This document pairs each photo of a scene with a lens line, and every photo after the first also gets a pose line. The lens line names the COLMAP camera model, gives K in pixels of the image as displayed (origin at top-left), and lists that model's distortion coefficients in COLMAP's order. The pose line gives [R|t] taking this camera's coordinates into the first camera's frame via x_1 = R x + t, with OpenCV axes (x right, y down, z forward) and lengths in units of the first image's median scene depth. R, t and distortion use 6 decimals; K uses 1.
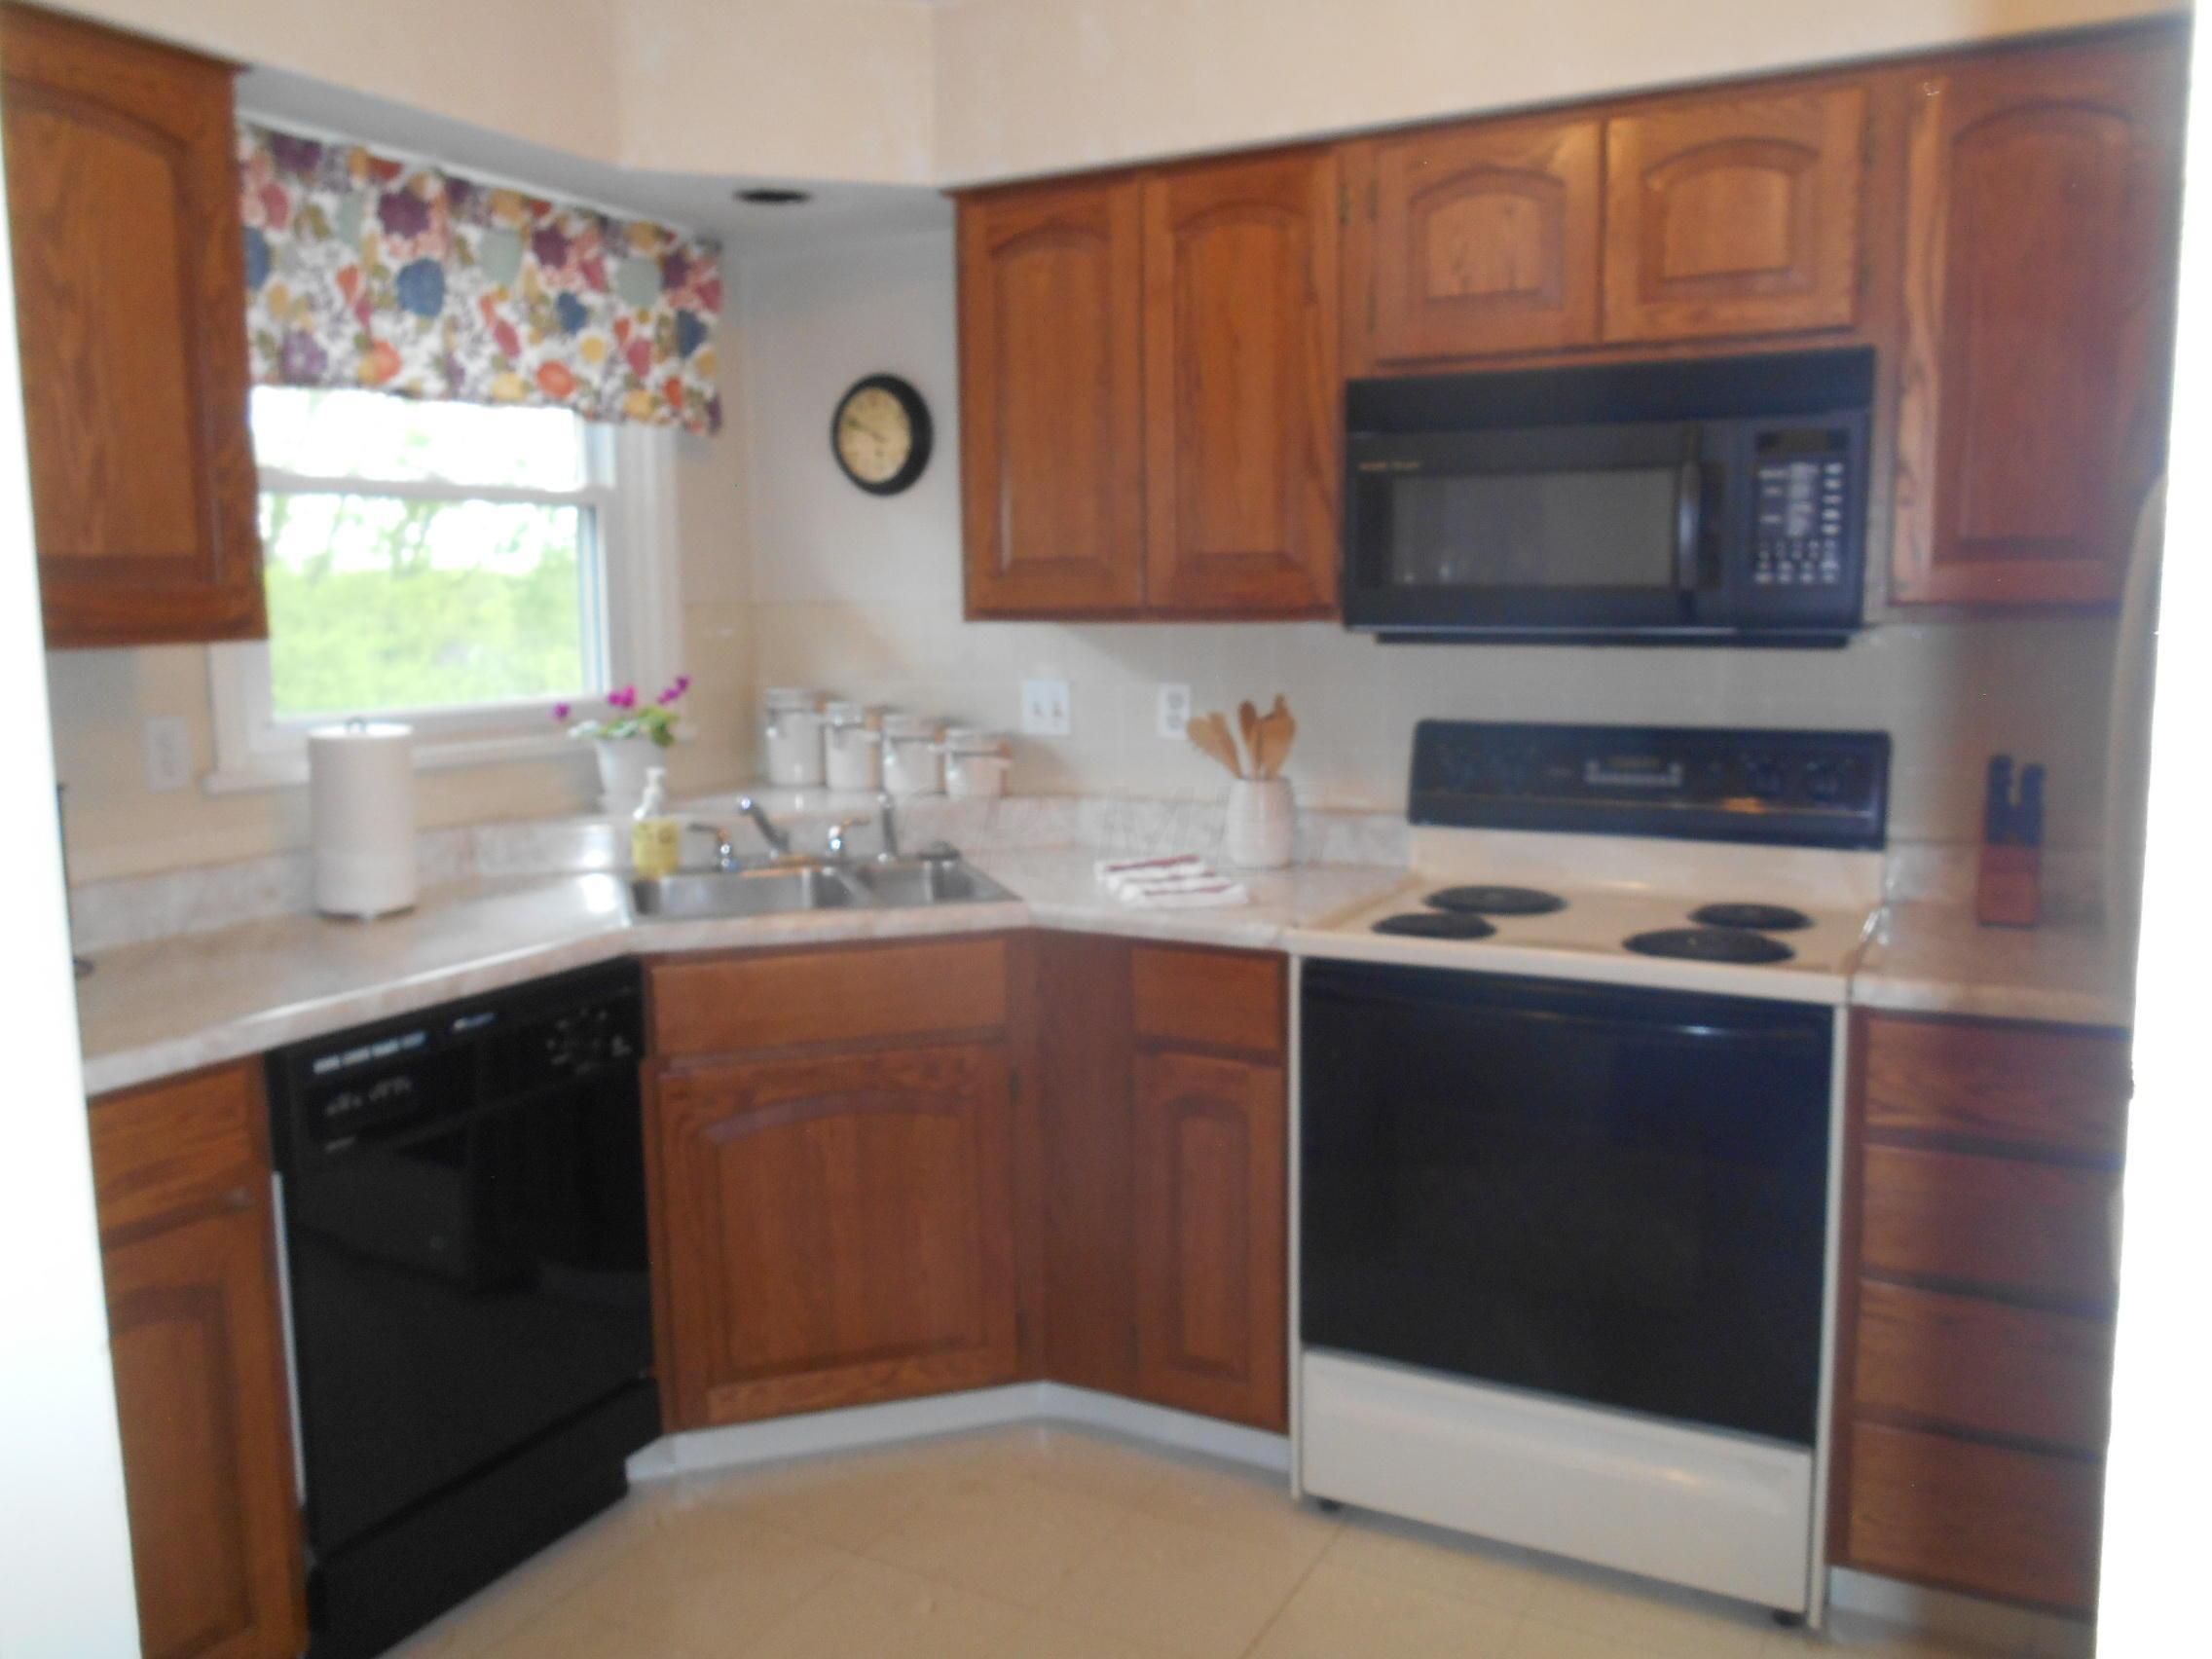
lens RADIAL K [[1732.7, 0, 1089.1], [0, 1732.7, 823.6], [0, 0, 1]] dist [-0.015484, 0.007641]
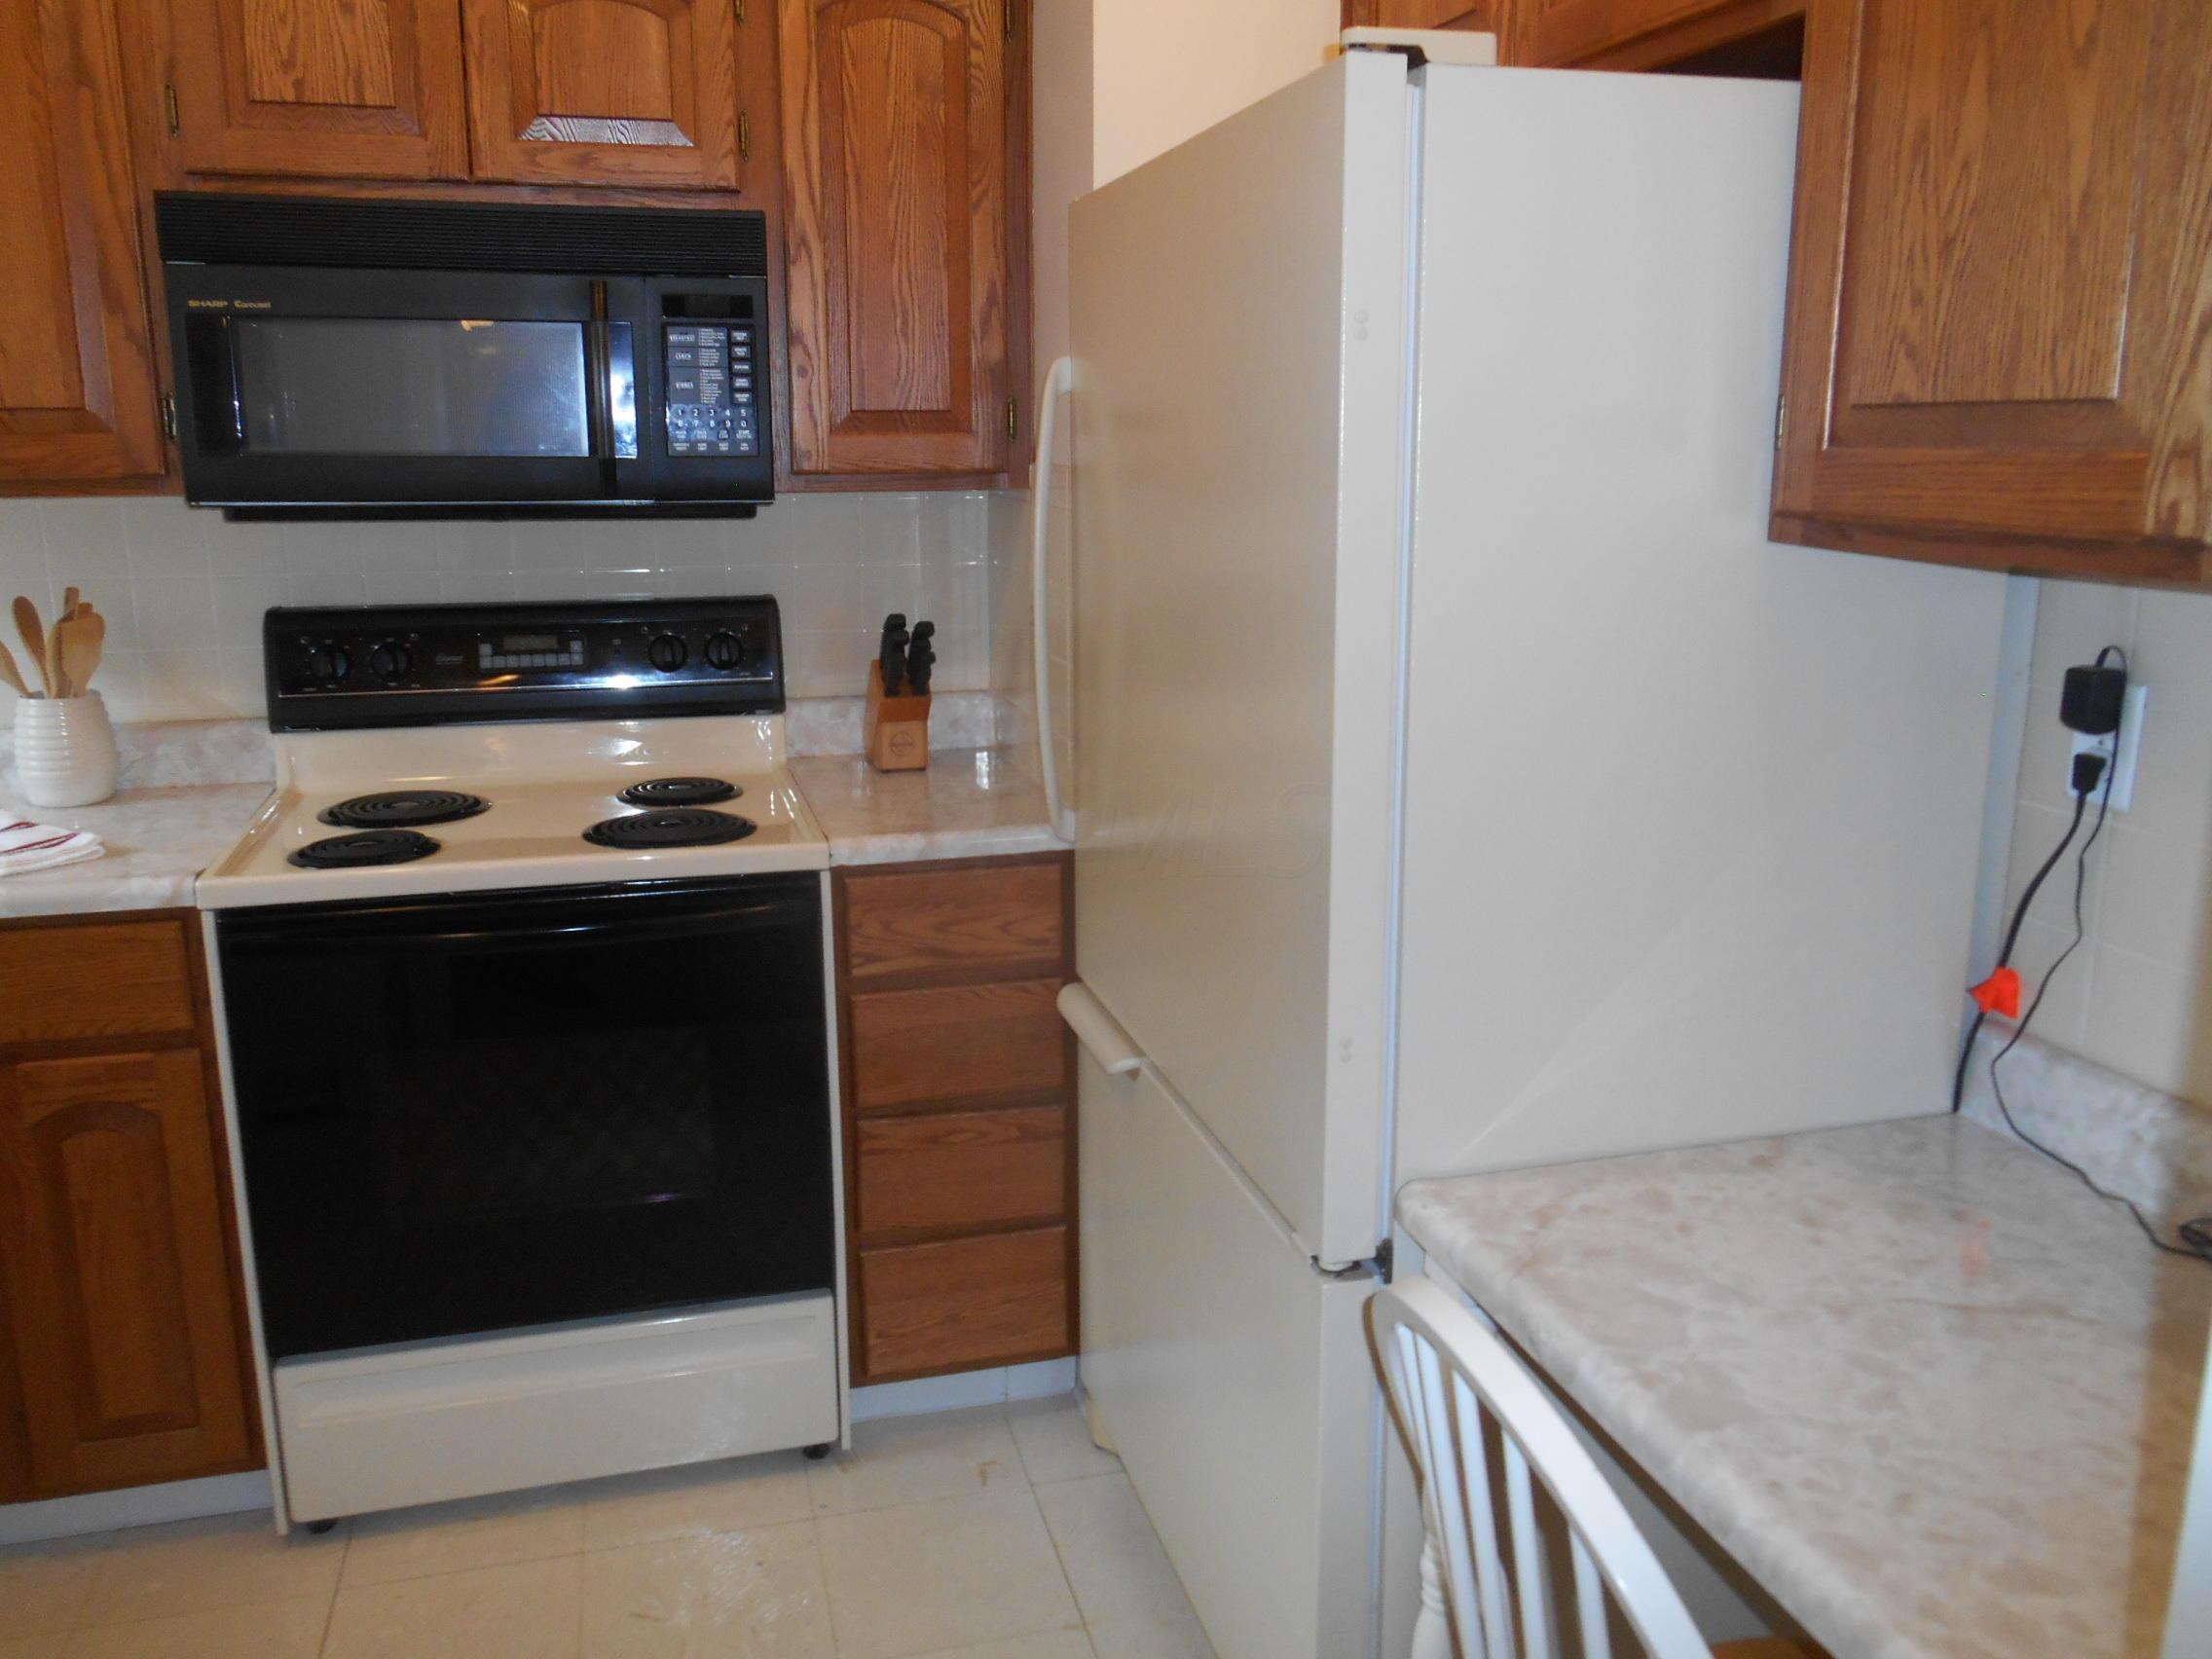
lens RADIAL K [[1732.7, 0, 1089.1], [0, 1732.7, 823.6], [0, 0, 1]] dist [-0.015484, 0.007641]
pose [[0.724442, -0.139963, 0.674978, -0.107675], [0.082711, 0.989745, 0.116460, -0.021708], [-0.684356, -0.028540, 0.728589, 0.104342]]
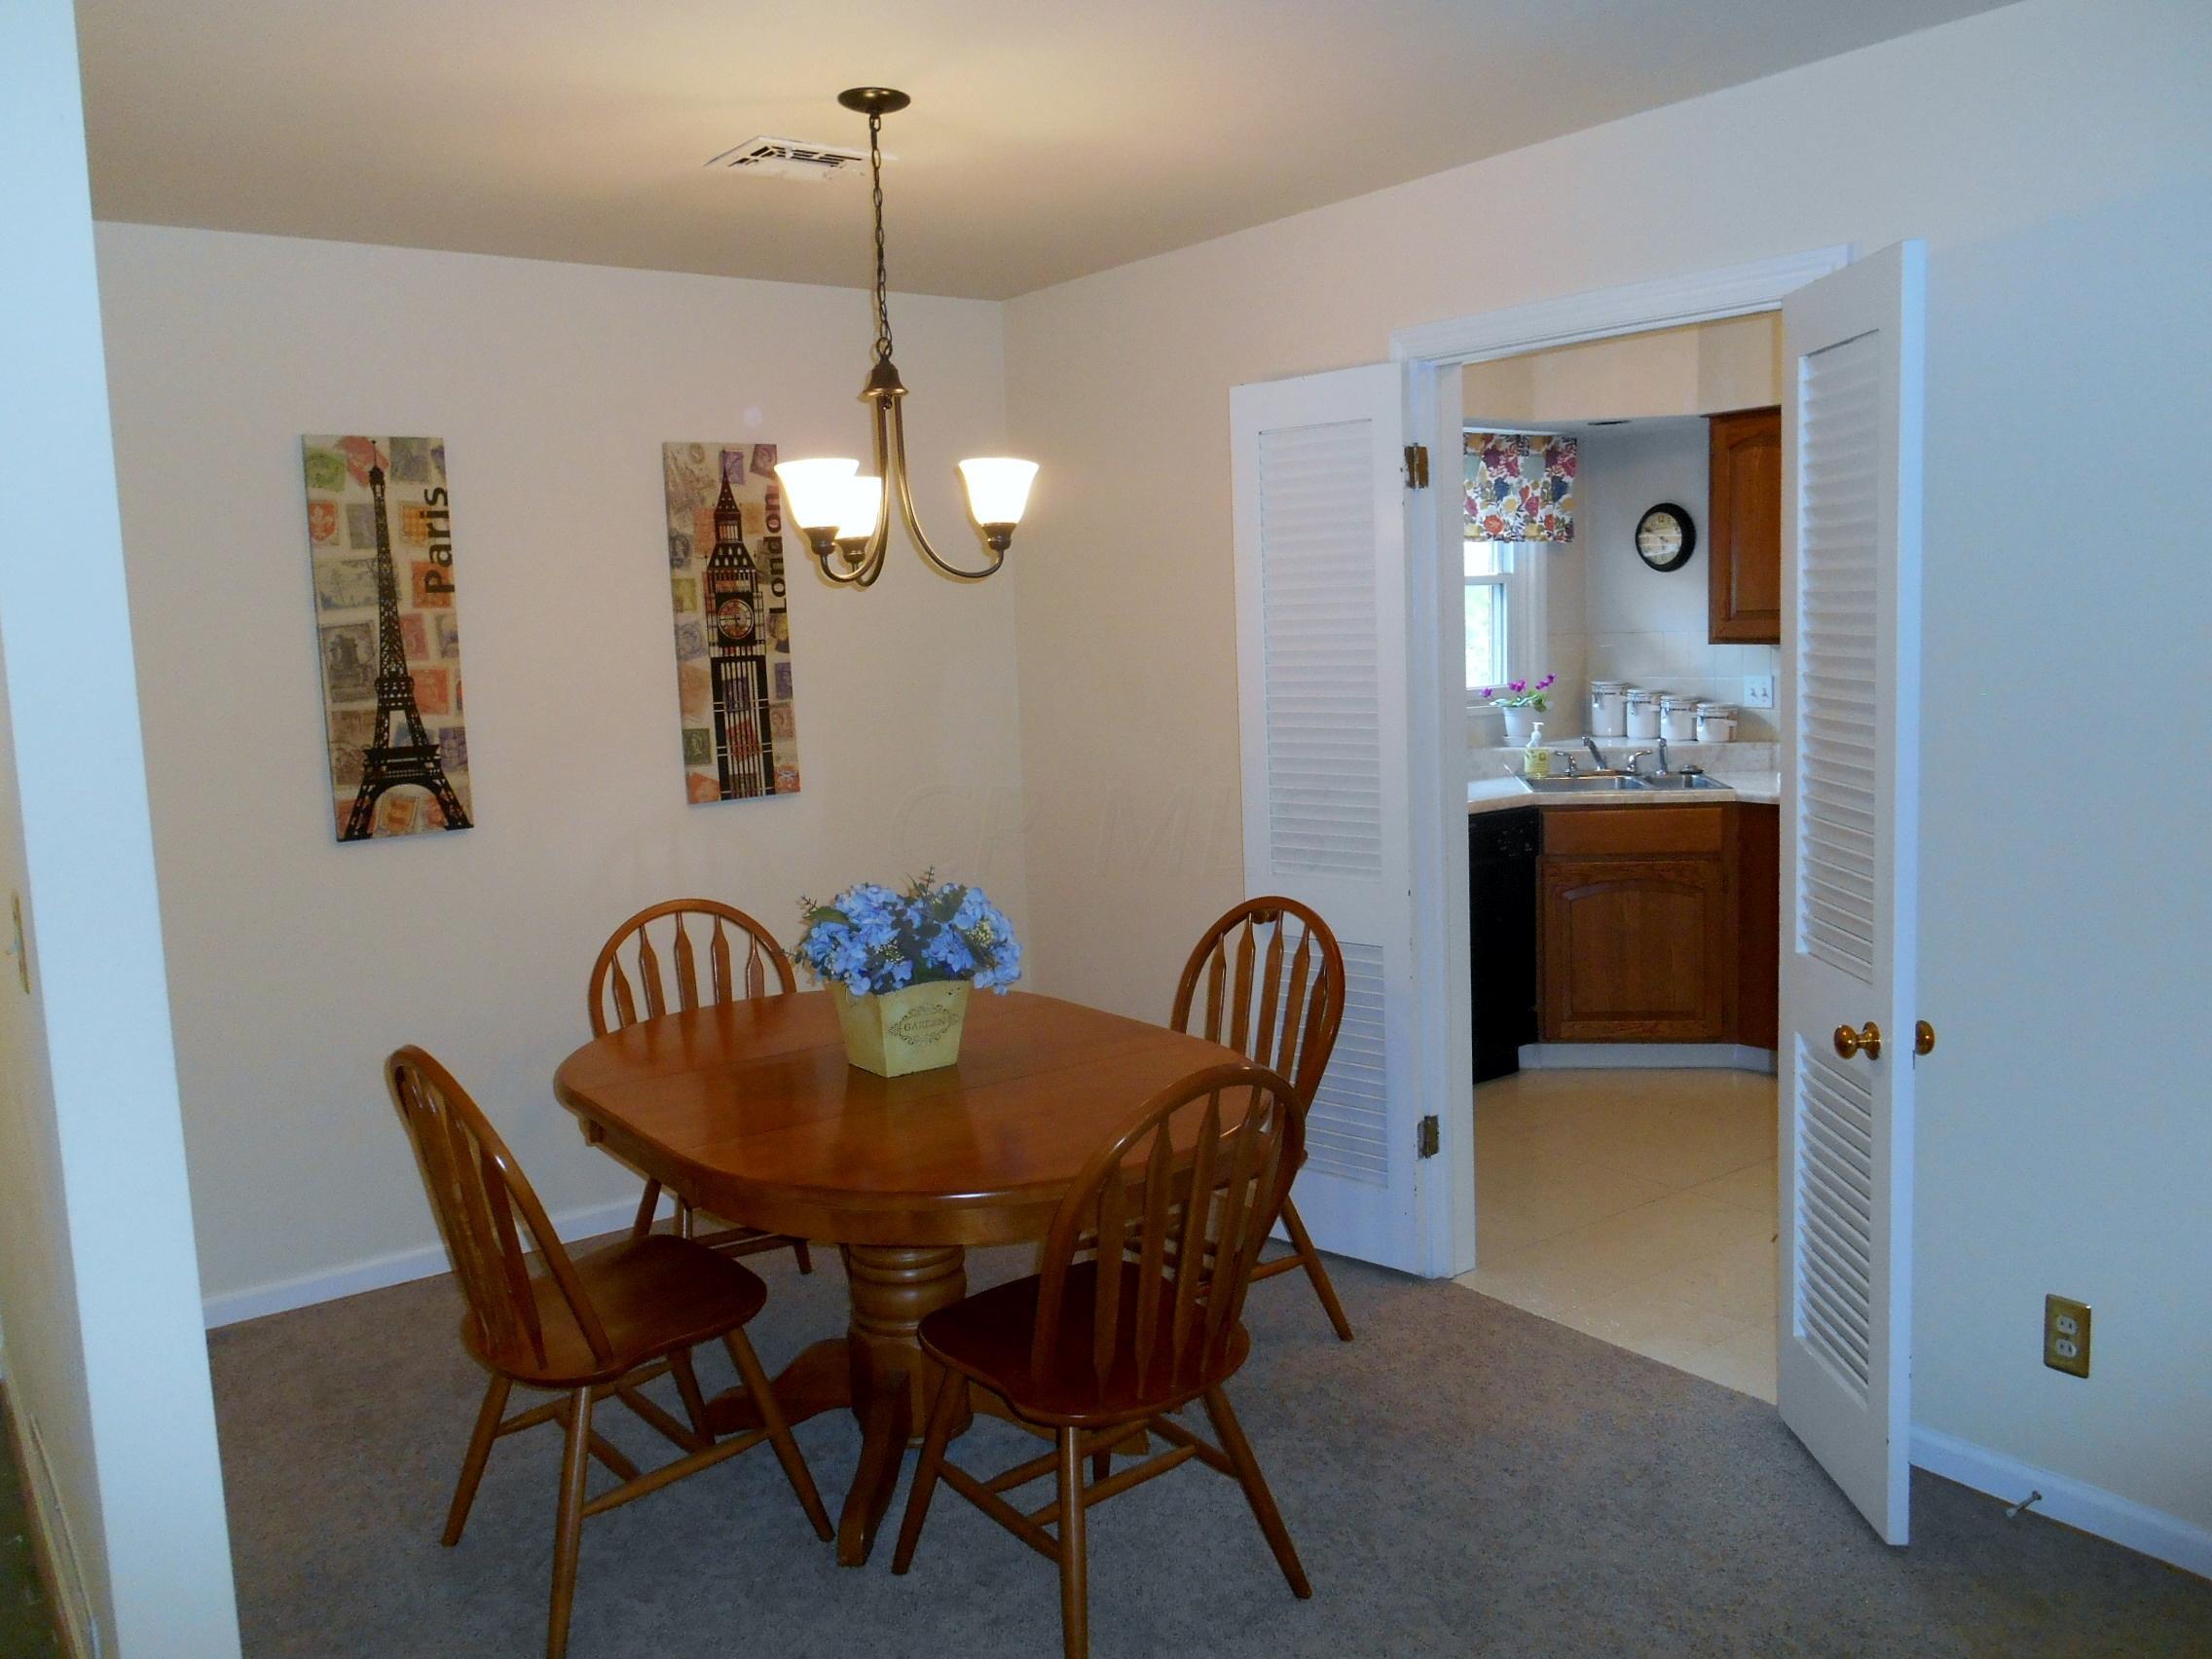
lens RADIAL K [[1732.7, 0, 1089.1], [0, 1732.7, 823.6], [0, 0, 1]] dist [-0.015484, 0.007641]
pose [[0.906582, 0.030447, -0.420929, 0.116181], [-0.030923, 0.999506, 0.005696, 0.088426], [0.420895, 0.007852, 0.907076, -0.993090]]
